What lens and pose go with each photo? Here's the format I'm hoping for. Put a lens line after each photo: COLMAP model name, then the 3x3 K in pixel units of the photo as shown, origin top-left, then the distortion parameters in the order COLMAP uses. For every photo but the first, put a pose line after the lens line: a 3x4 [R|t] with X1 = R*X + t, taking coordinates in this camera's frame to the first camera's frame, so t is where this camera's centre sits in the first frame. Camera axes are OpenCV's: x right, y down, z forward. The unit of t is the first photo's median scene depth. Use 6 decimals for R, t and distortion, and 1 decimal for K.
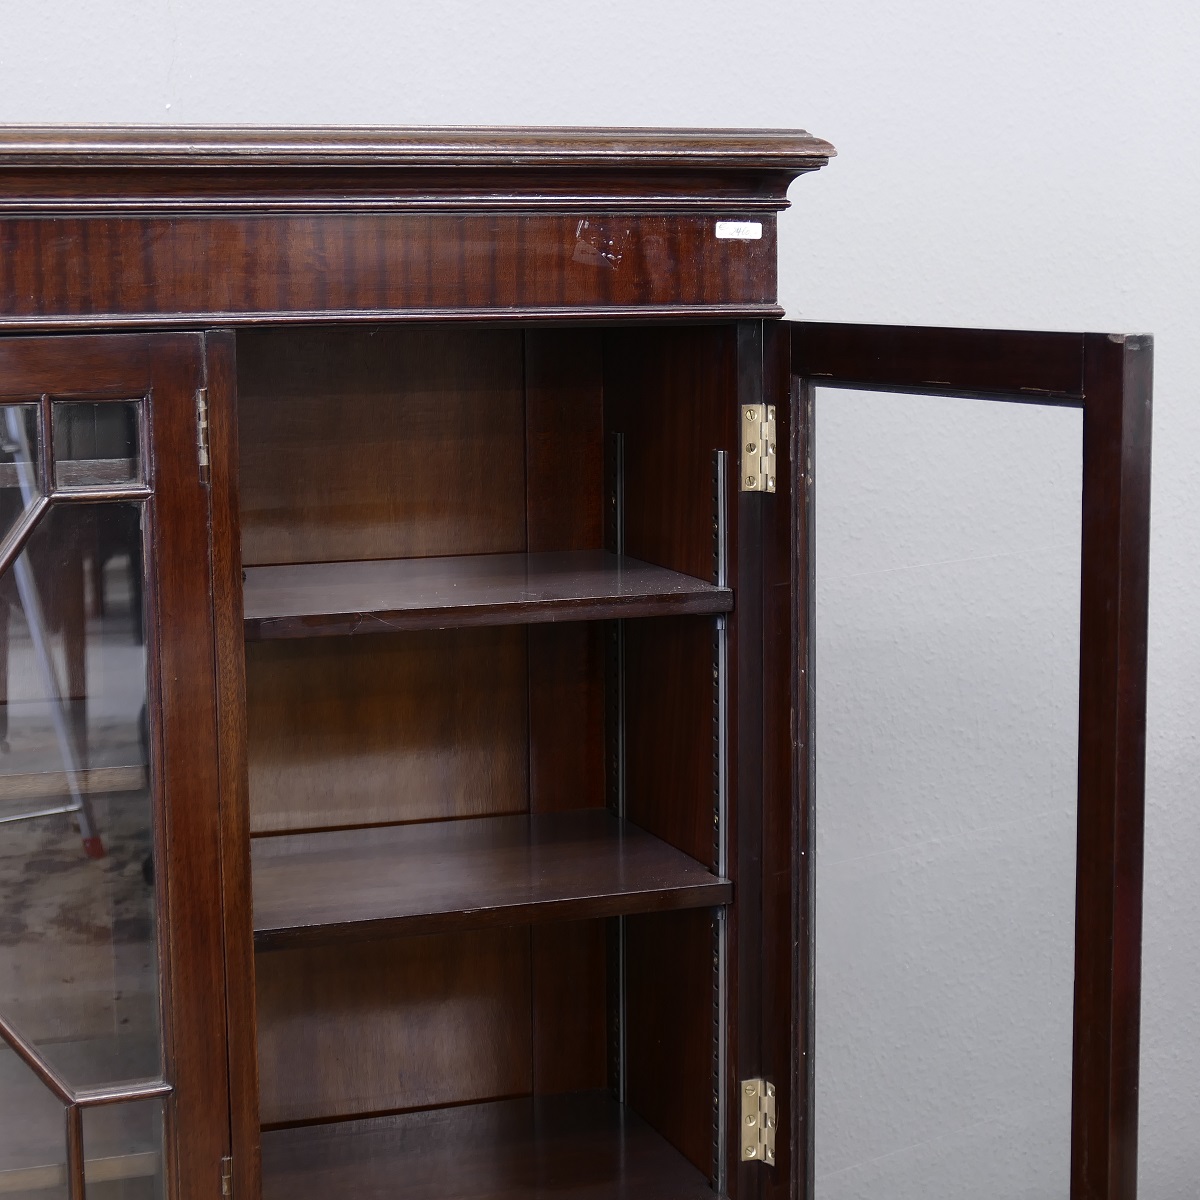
lens RADIAL K [[2522.9, 0, 599.2], [0, 2522.9, 609.3], [0, 0, 1]] dist [-0.047971, 0.000000]
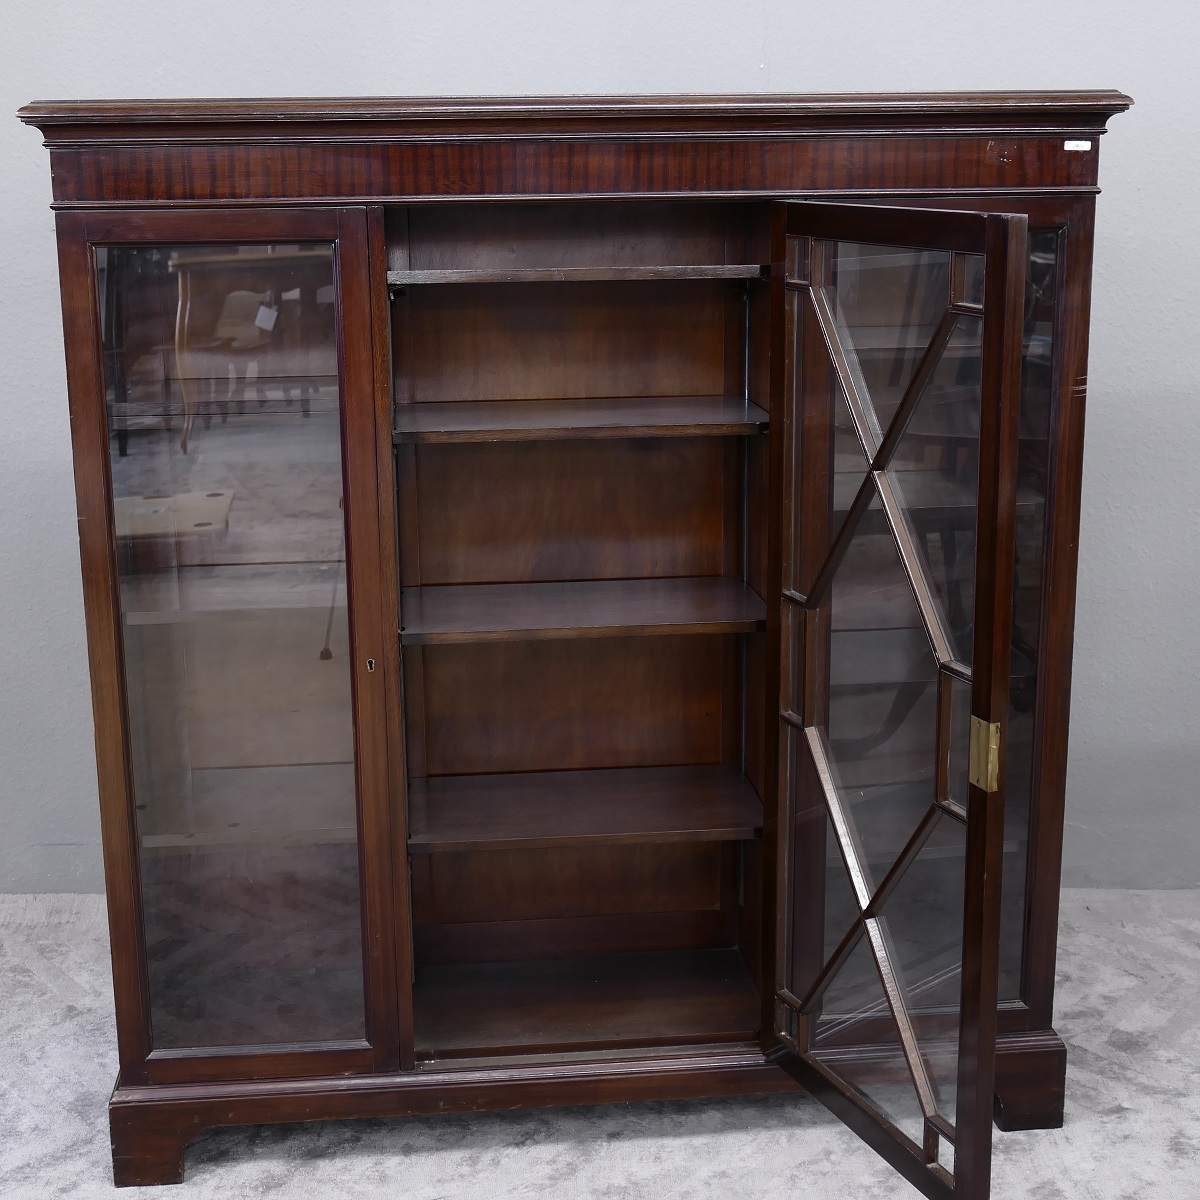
lens RADIAL K [[1845.0, 0, 595.2], [0, 1845.0, 591.4], [0, 0, 1]] dist [-0.008929, 0.000000]
pose [[0.972047, 0.052731, -0.228788, 0.039970], [-0.029312, 0.994084, 0.104580, 0.046286], [0.232950, -0.094950, 0.967842, -0.446145]]
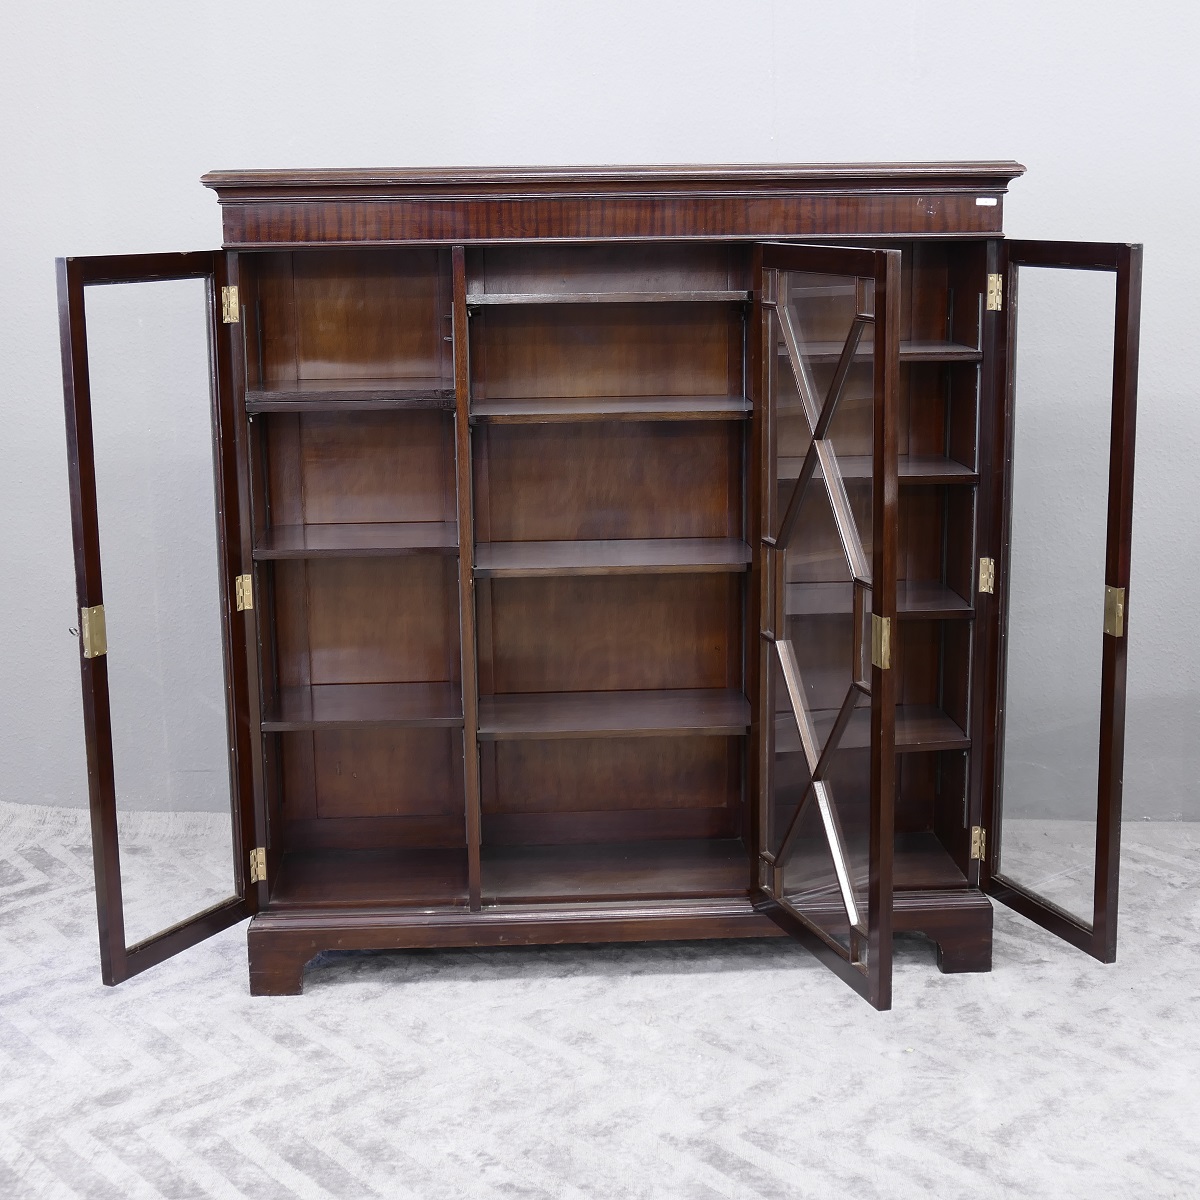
lens RADIAL K [[1886.1, 0, 602.5], [0, 1886.1, 592.8], [0, 0, 1]] dist [-0.029943, 0.000000]
pose [[0.960448, 0.052840, -0.273400, 0.228930], [-0.034055, 0.996750, 0.073008, 0.113911], [0.276369, -0.060809, 0.959126, -0.930113]]
